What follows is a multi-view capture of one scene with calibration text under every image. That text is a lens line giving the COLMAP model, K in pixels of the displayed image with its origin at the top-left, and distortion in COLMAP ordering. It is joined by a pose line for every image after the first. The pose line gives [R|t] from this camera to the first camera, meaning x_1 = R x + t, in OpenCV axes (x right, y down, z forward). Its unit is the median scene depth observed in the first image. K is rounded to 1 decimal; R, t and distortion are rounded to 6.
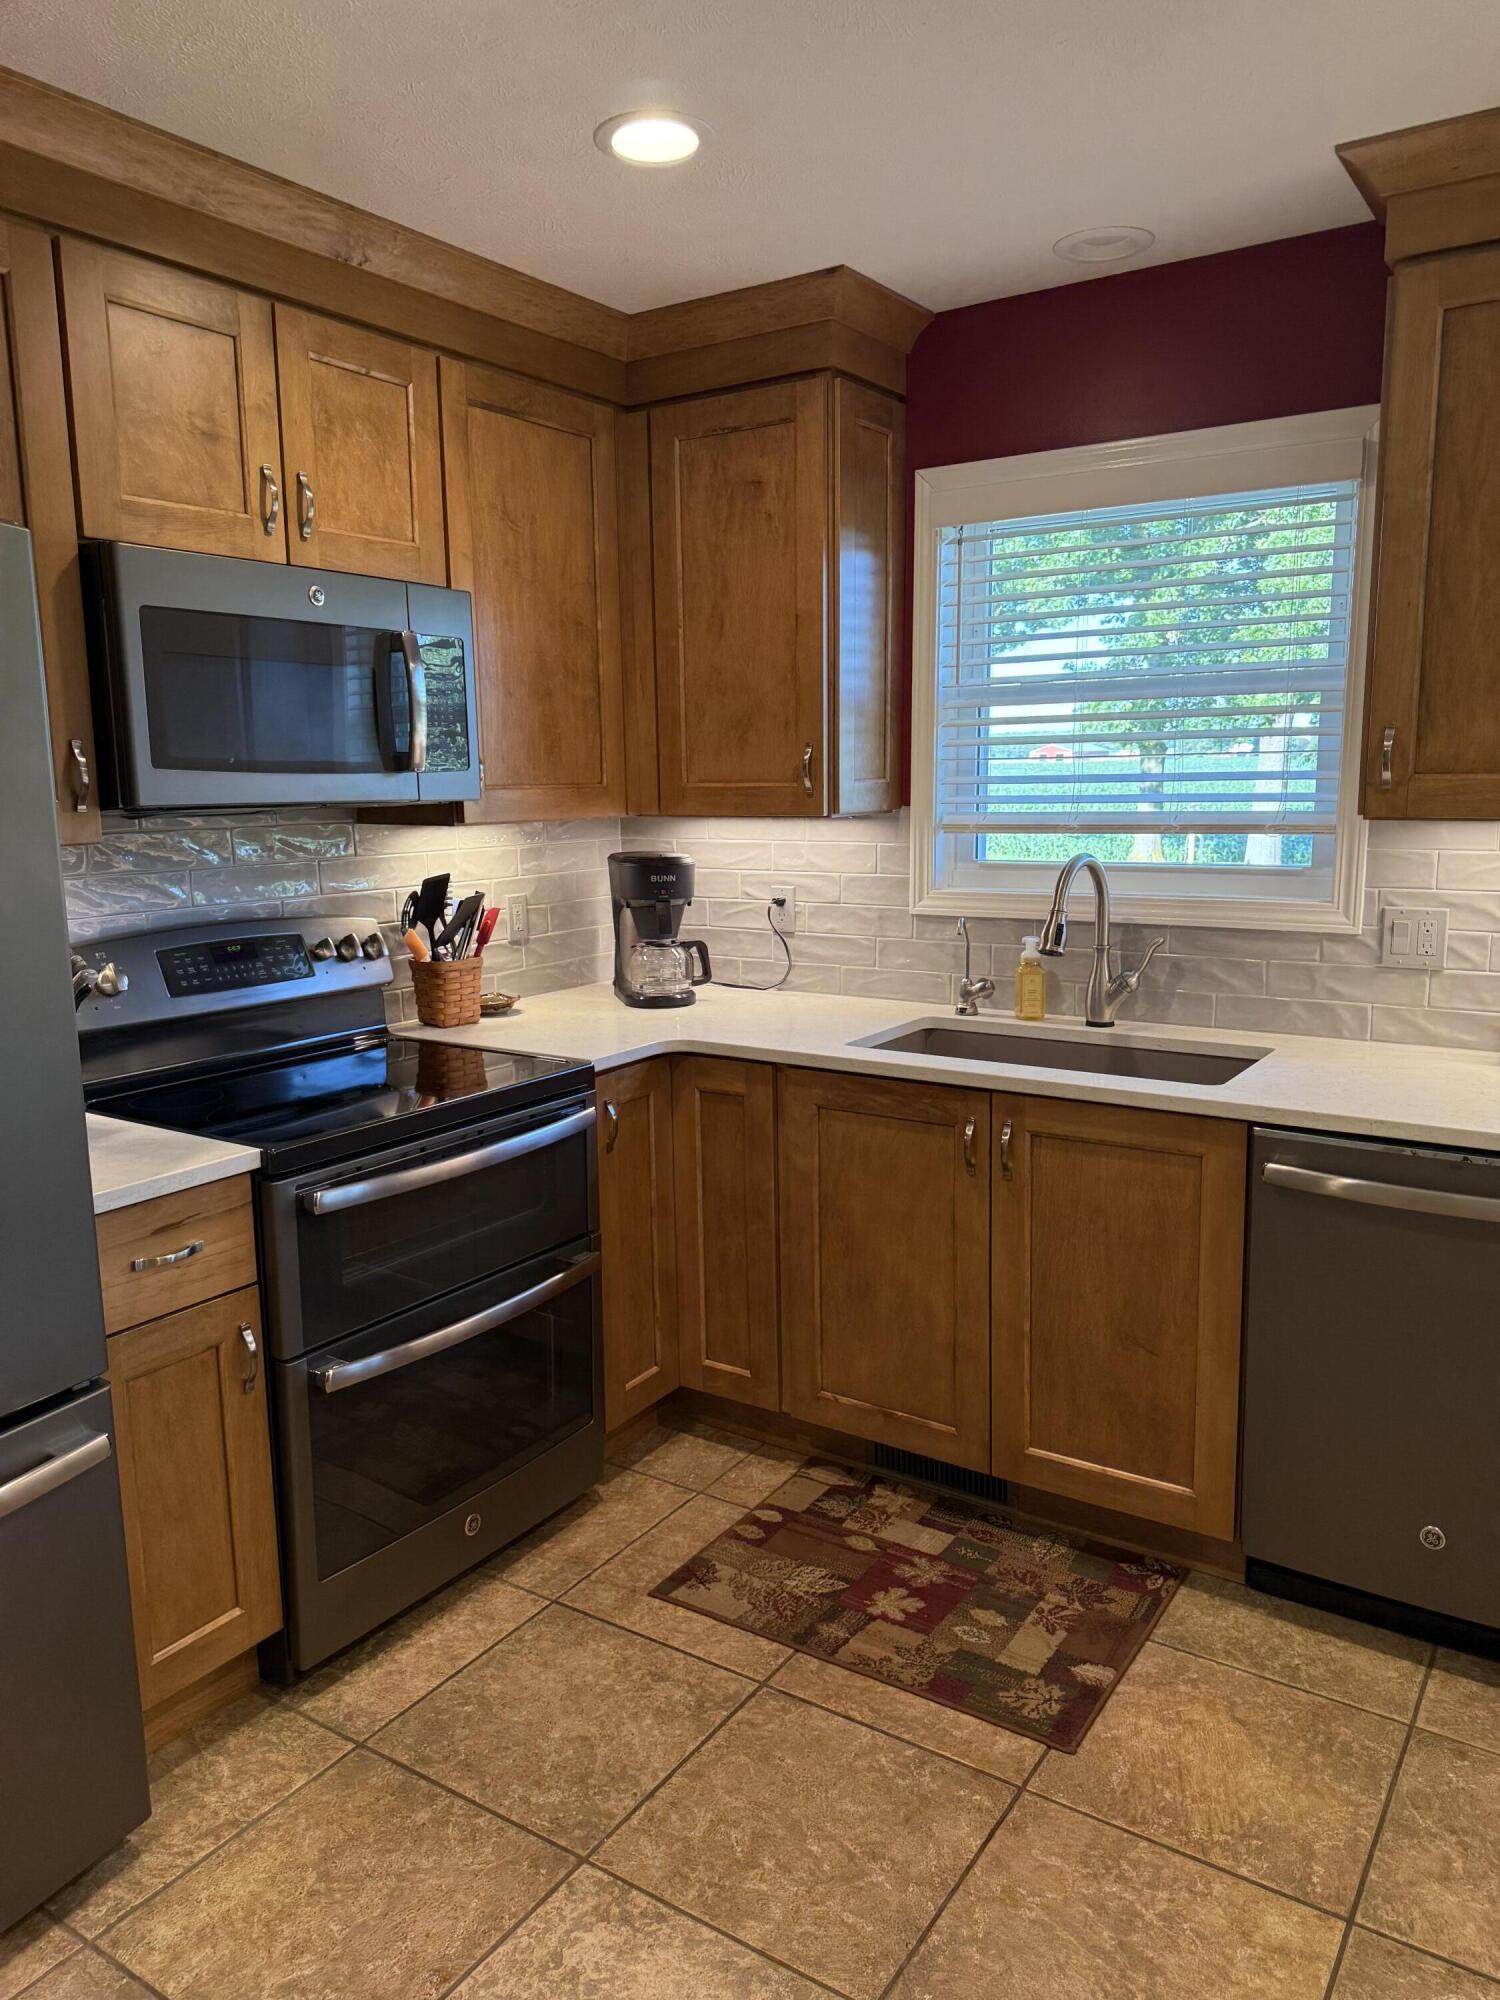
lens RADIAL K [[1416.1, 0, 743.2], [0, 1416.1, 1010.9], [0, 0, 1]] dist [0.022931, -0.029217]
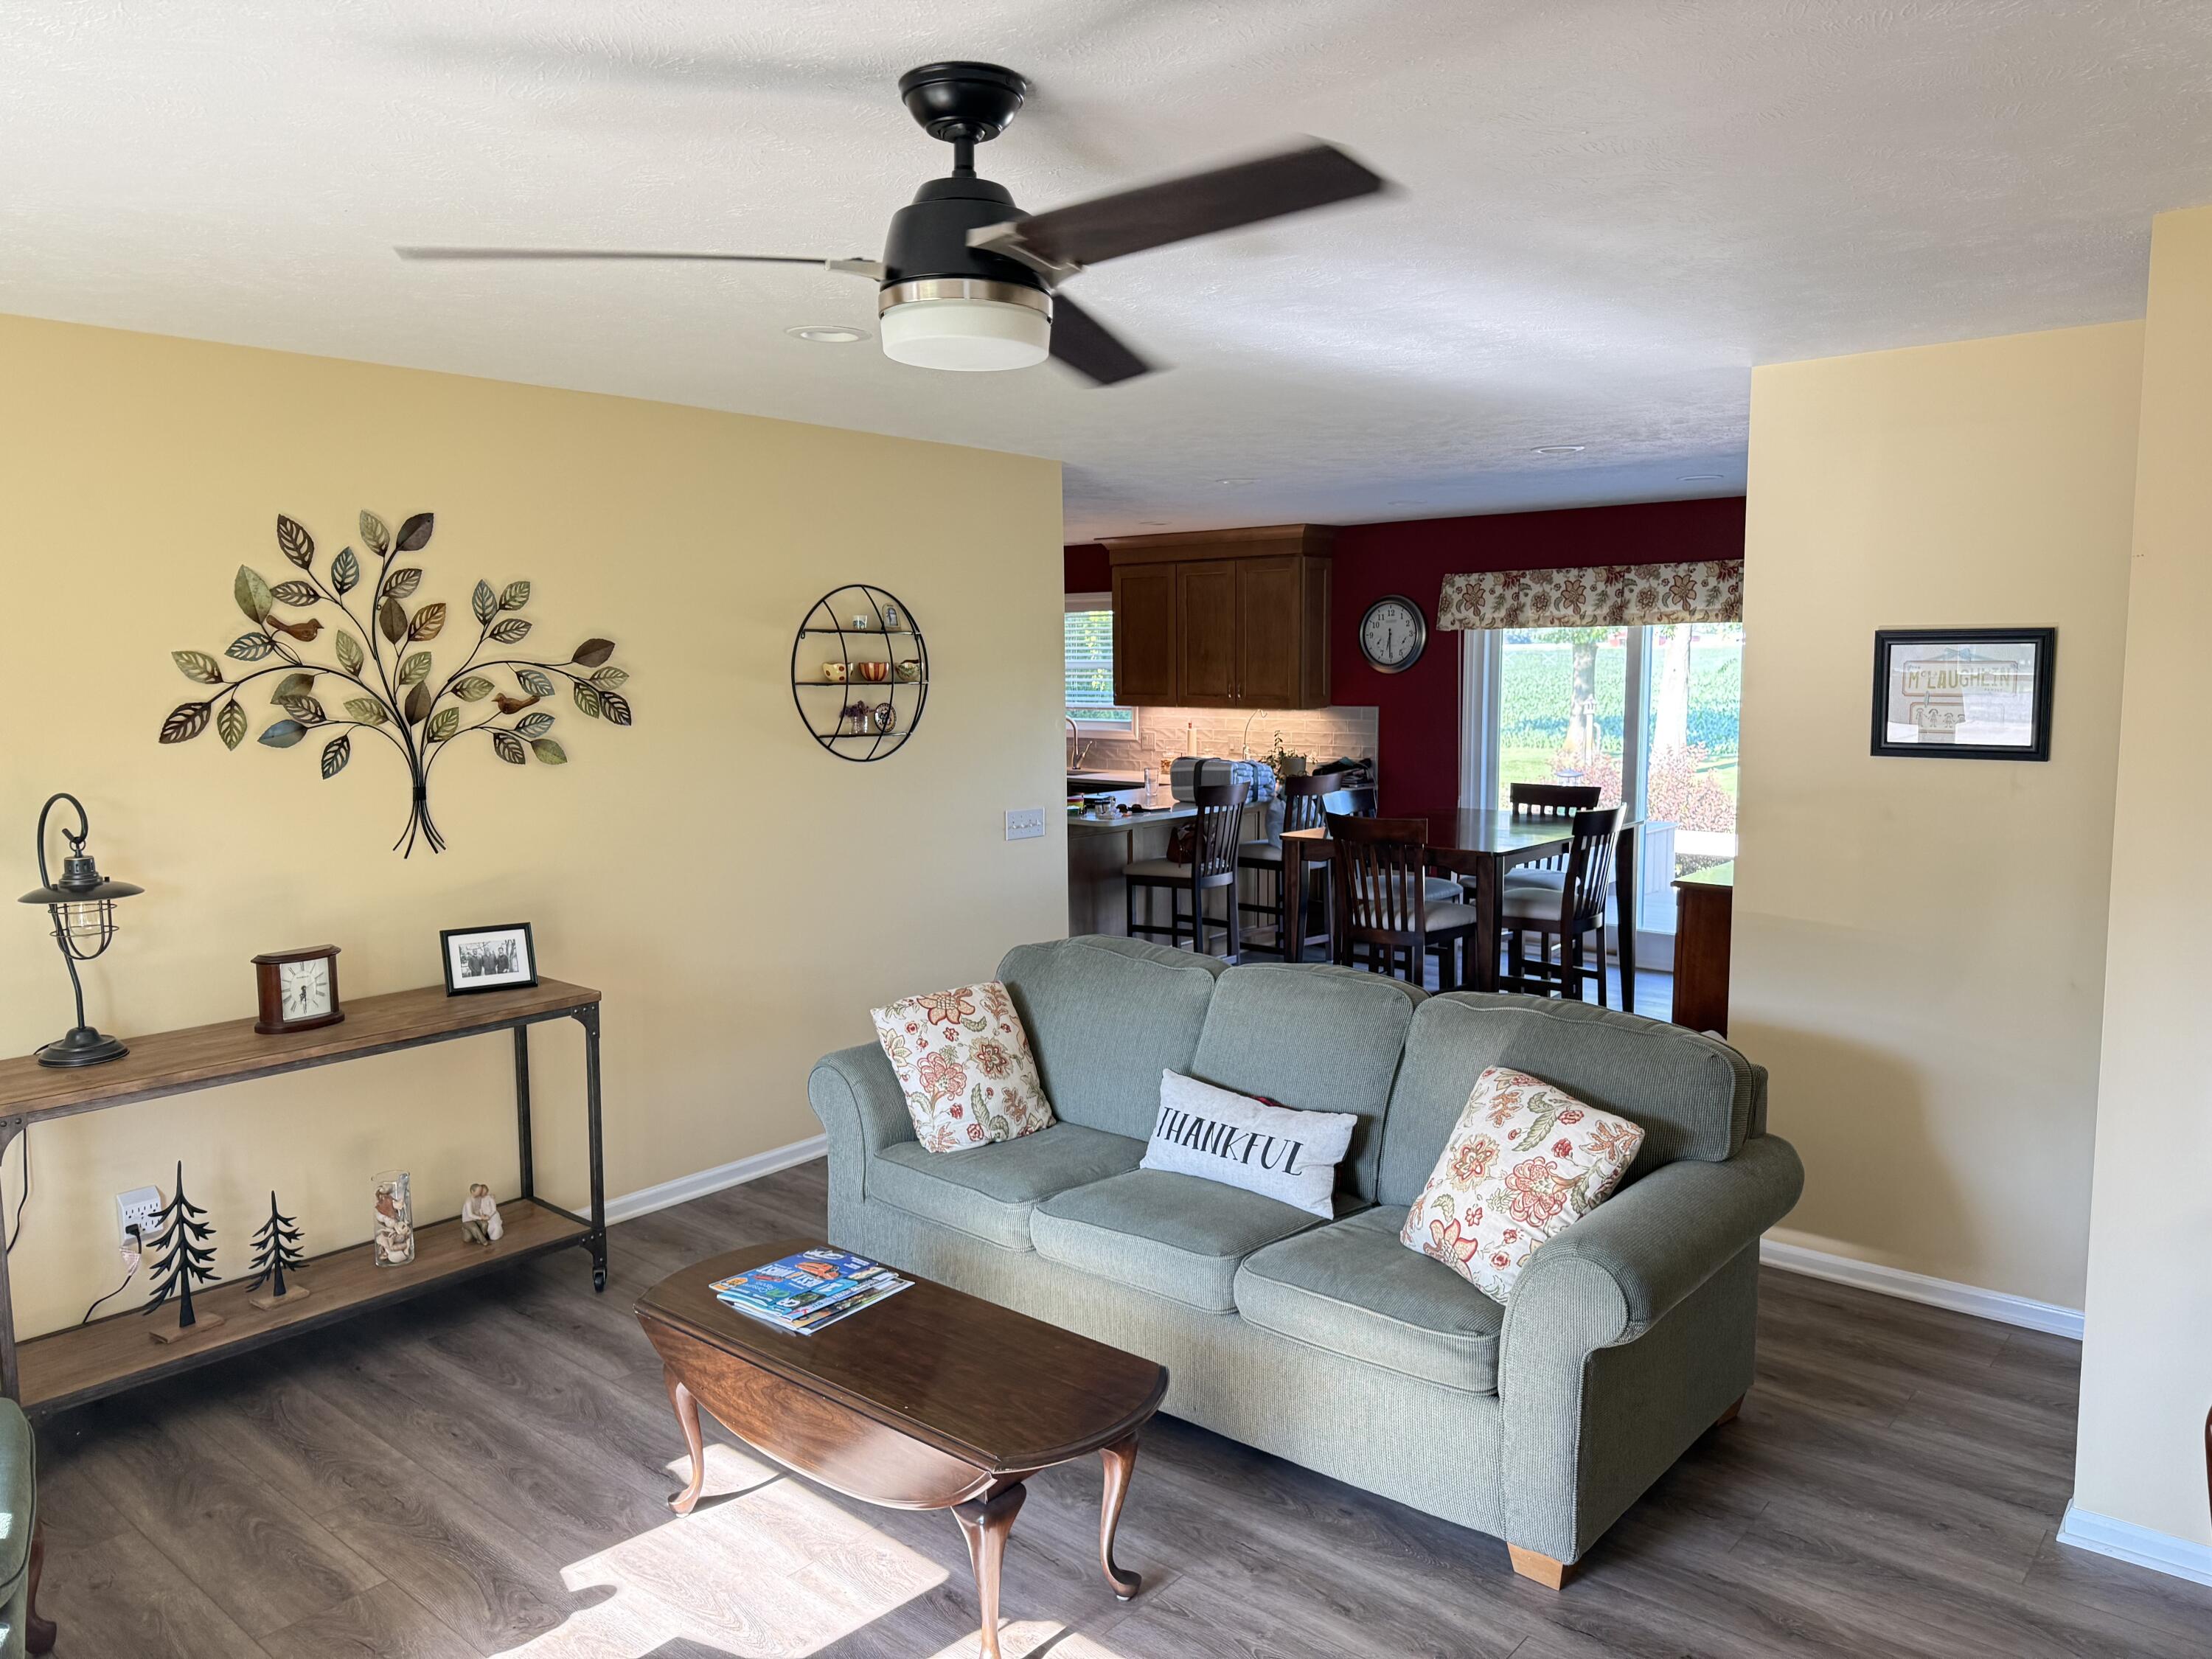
lens RADIAL K [[1566.2, 0, 1110.8], [0, 1566.2, 829.3], [0, 0, 1]] dist [0.022931, -0.029217]
pose [[0.994332, 0.022300, -0.103958, 0.863183], [-0.028822, 0.997681, -0.061660, 0.439315], [0.102342, 0.064307, 0.992669, -3.028637]]
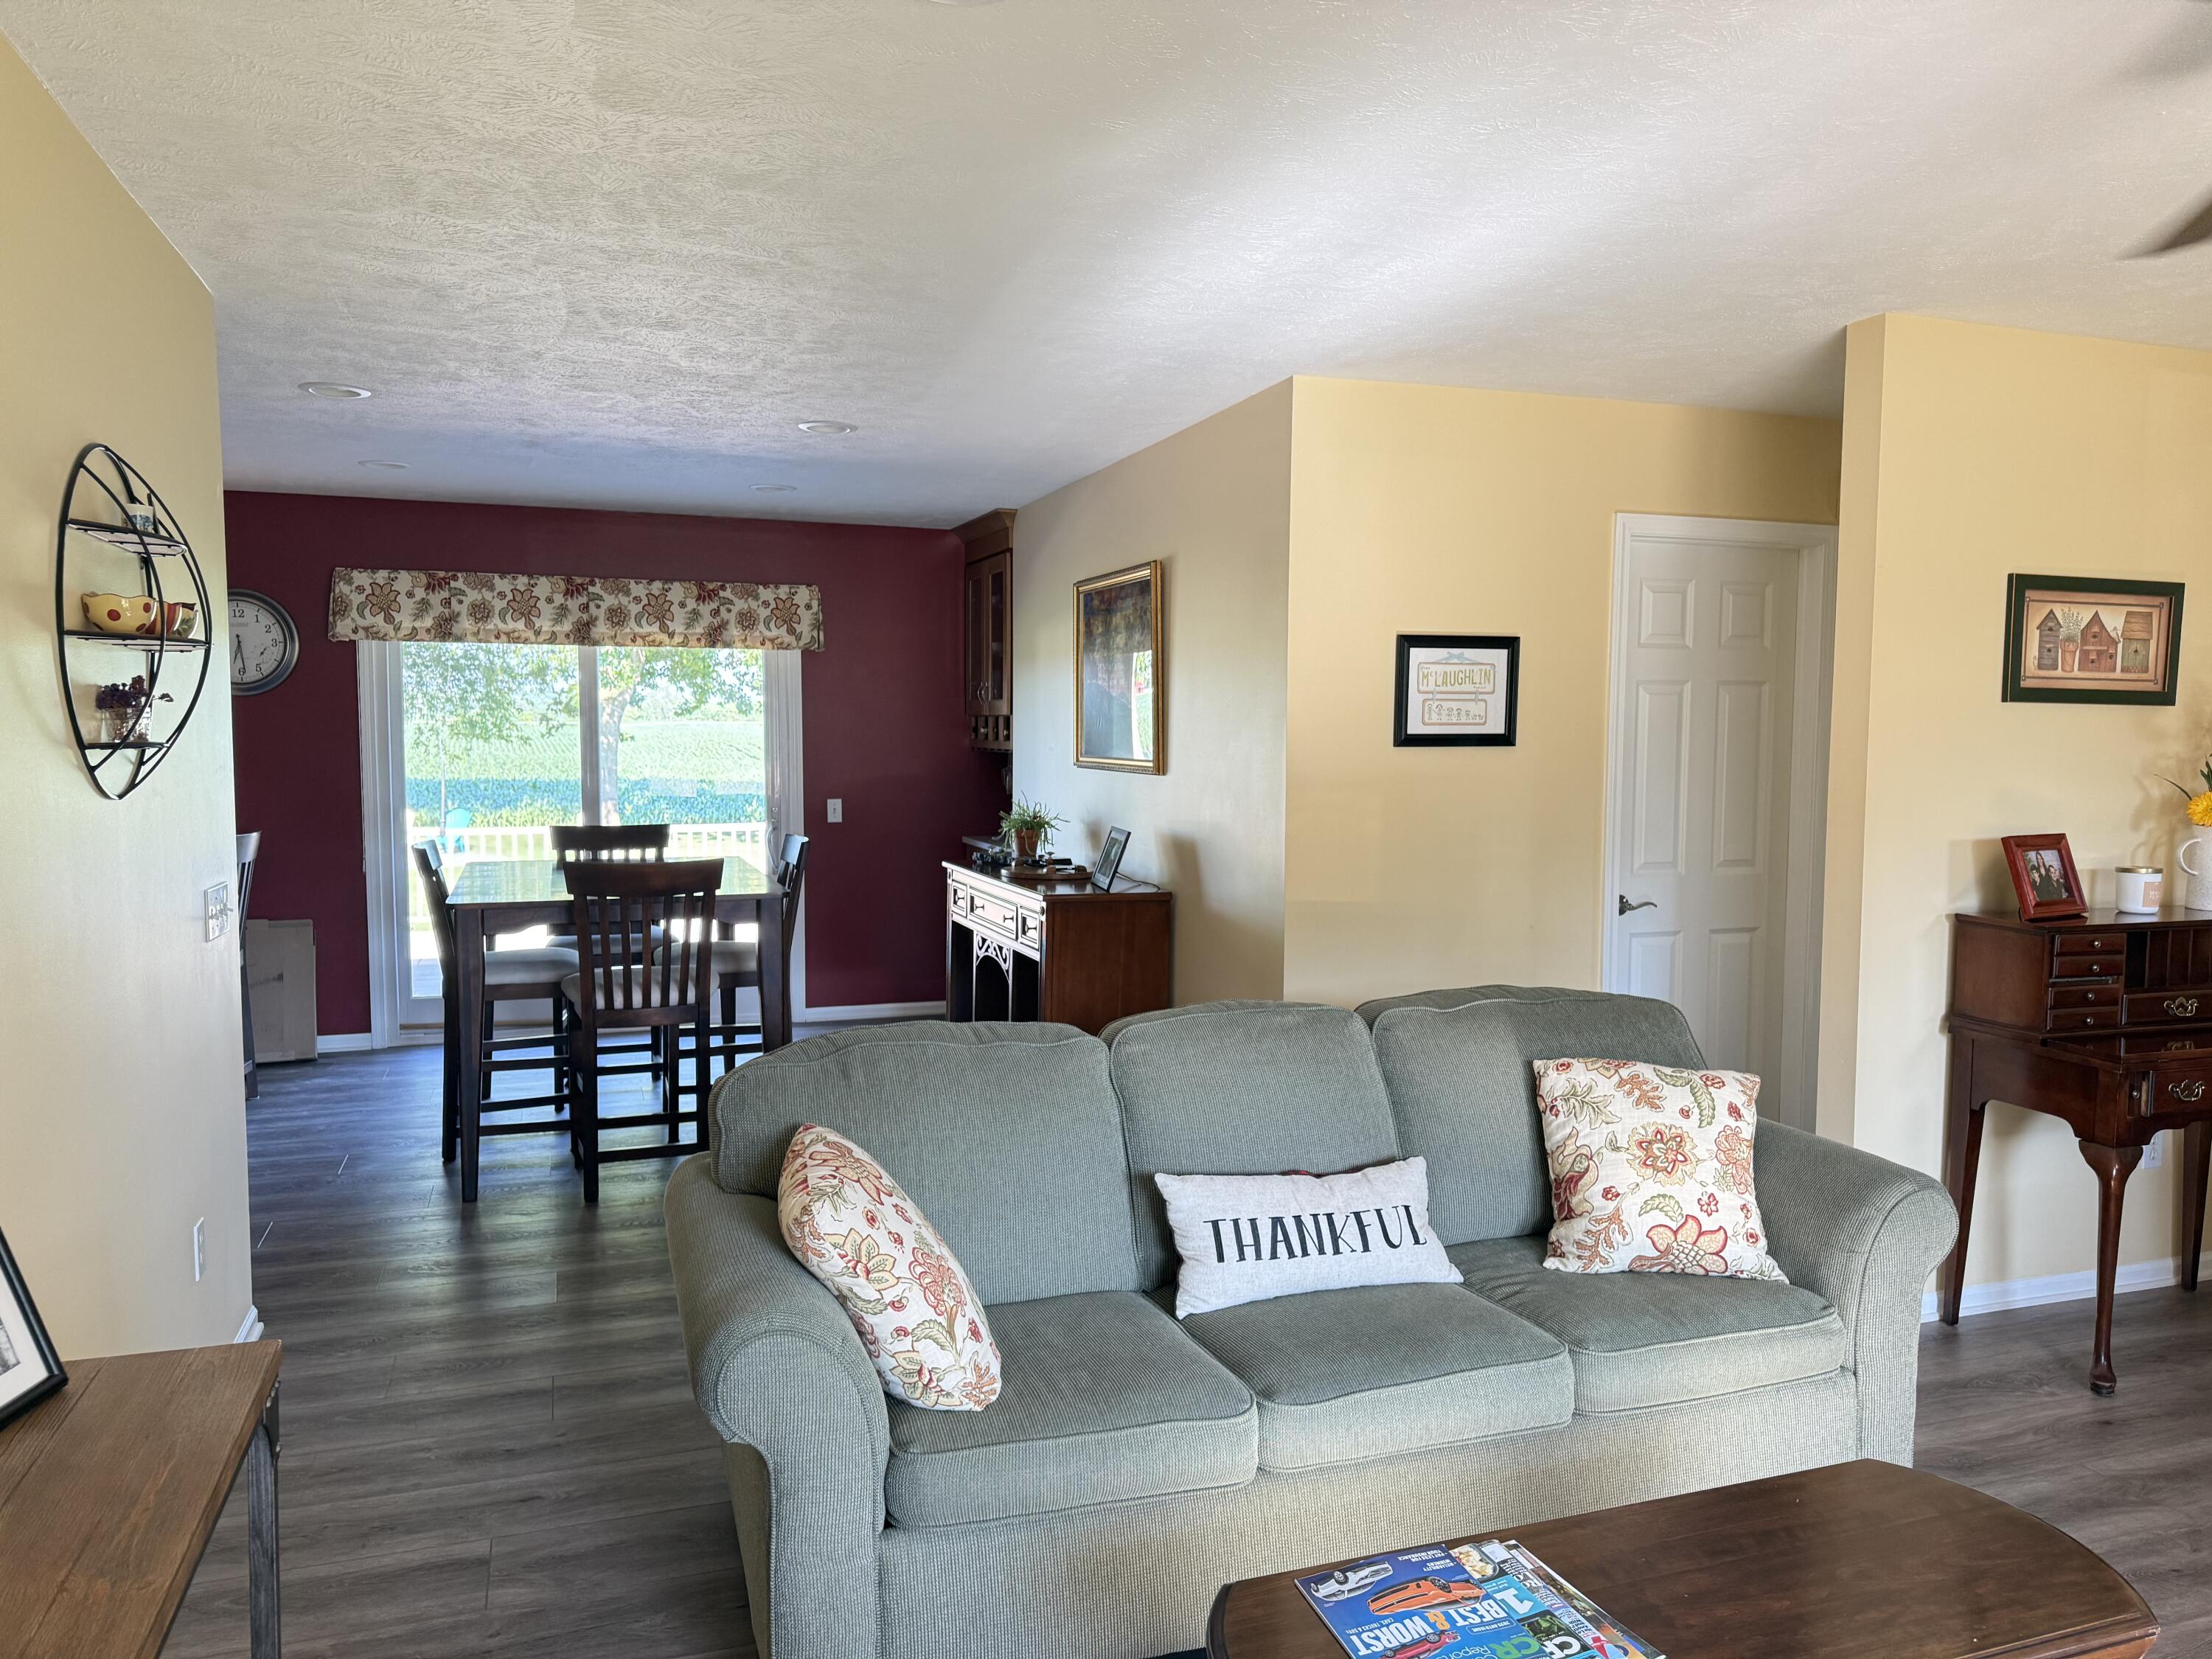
lens RADIAL K [[1566.2, 0, 1117.0], [0, 1566.2, 847.5], [0, 0, 1]] dist [0.022931, -0.029217]
pose [[0.581719, -0.034277, 0.812667, -0.197419], [0.123048, 0.991322, -0.046268, 0.395994], [-0.804028, 0.126912, 0.580889, -2.077934]]
